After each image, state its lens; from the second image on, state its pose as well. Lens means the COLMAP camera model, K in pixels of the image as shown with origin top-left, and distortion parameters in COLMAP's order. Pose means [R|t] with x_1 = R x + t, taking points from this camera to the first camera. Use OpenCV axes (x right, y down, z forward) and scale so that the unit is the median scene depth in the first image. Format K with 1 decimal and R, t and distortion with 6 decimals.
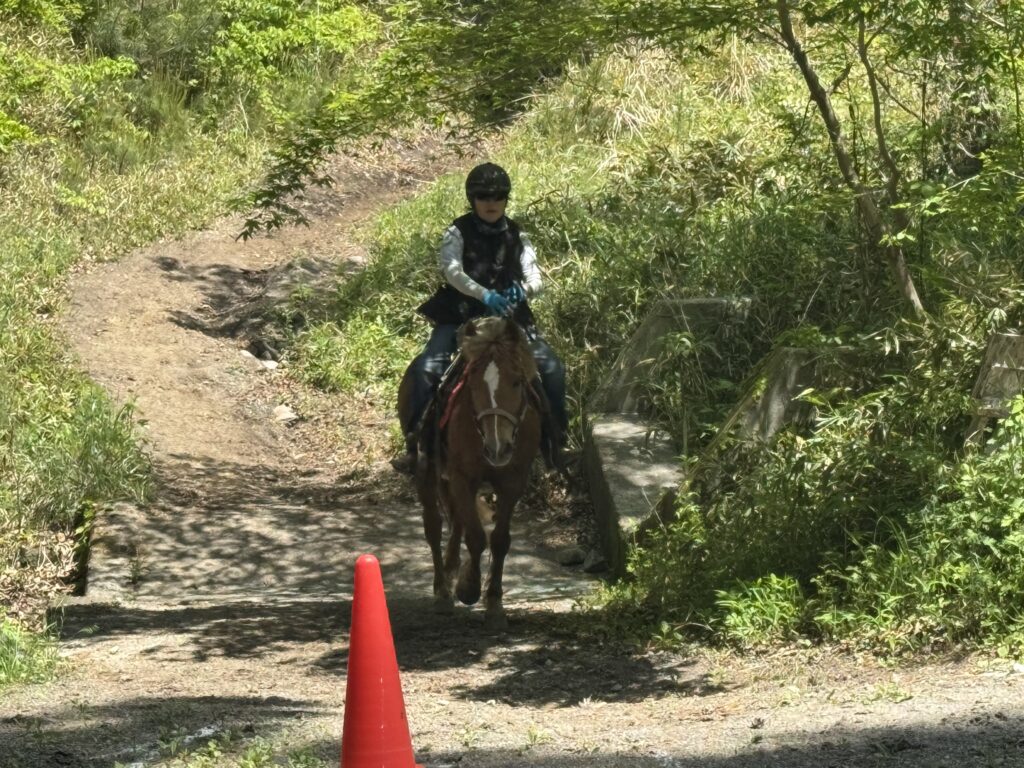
lens RADIAL K [[3453.0, 0, 562.4], [0, 3453.0, 373.7], [0, 0, 1]] dist [0.144935, 0.000000]
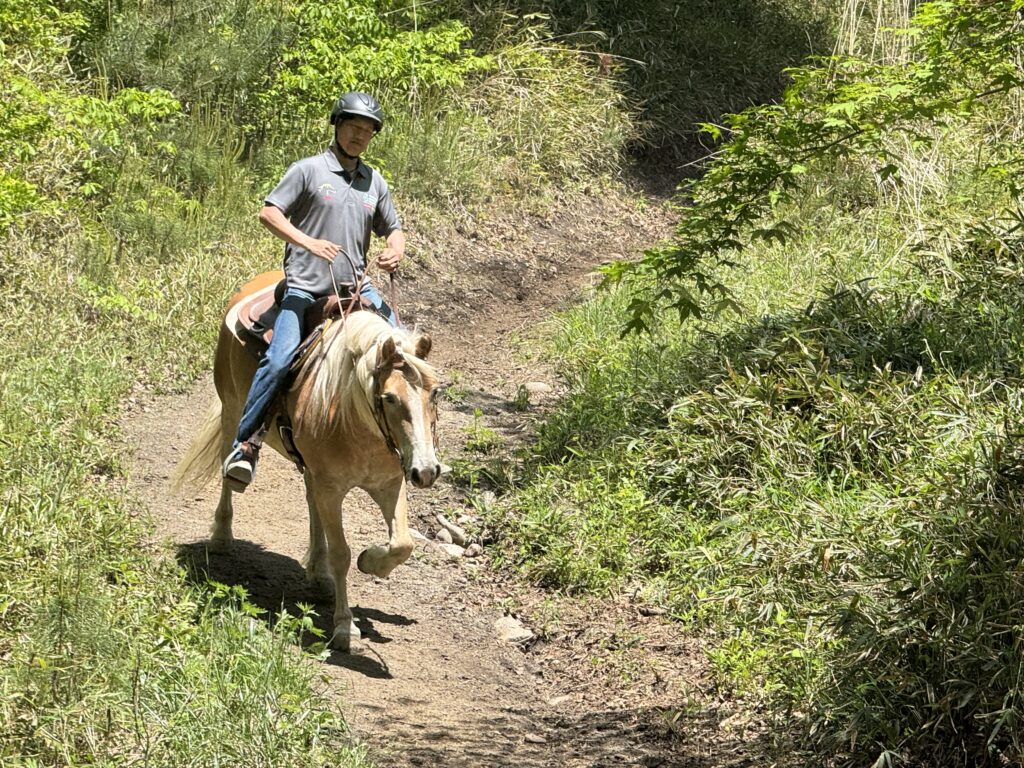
lens RADIAL K [[4623.5, 0, 517.5], [0, 4623.5, 378.1], [0, 0, 1]] dist [0.372756, 0.000000]
pose [[0.999946, -0.007417, -0.007318, -0.057416], [0.007145, 0.999307, -0.036533, -0.002764], [0.007584, 0.036479, 0.999306, 0.122123]]
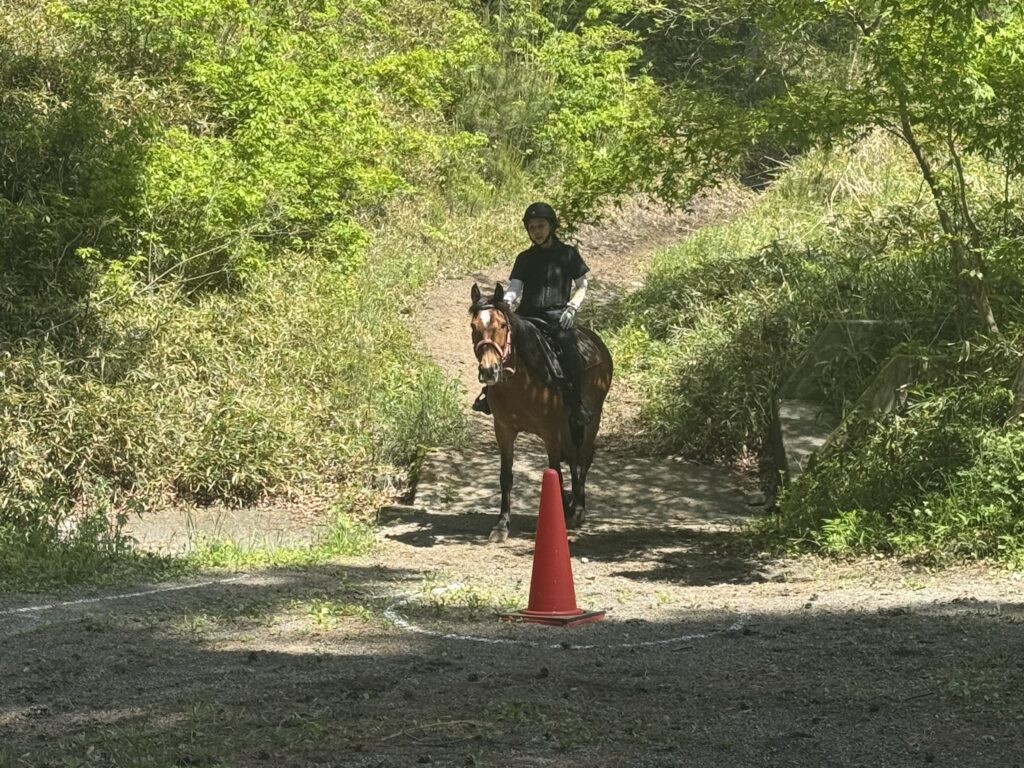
lens RADIAL K [[2652.5, 0, 493.0], [0, 2652.5, 356.9], [0, 0, 1]] dist [0.136268, 0.000000]
pose [[0.990887, 0.041821, -0.128041, 0.020454], [-0.042718, 0.999078, -0.004270, 0.002736], [0.127744, 0.009700, 0.991760, -0.052116]]
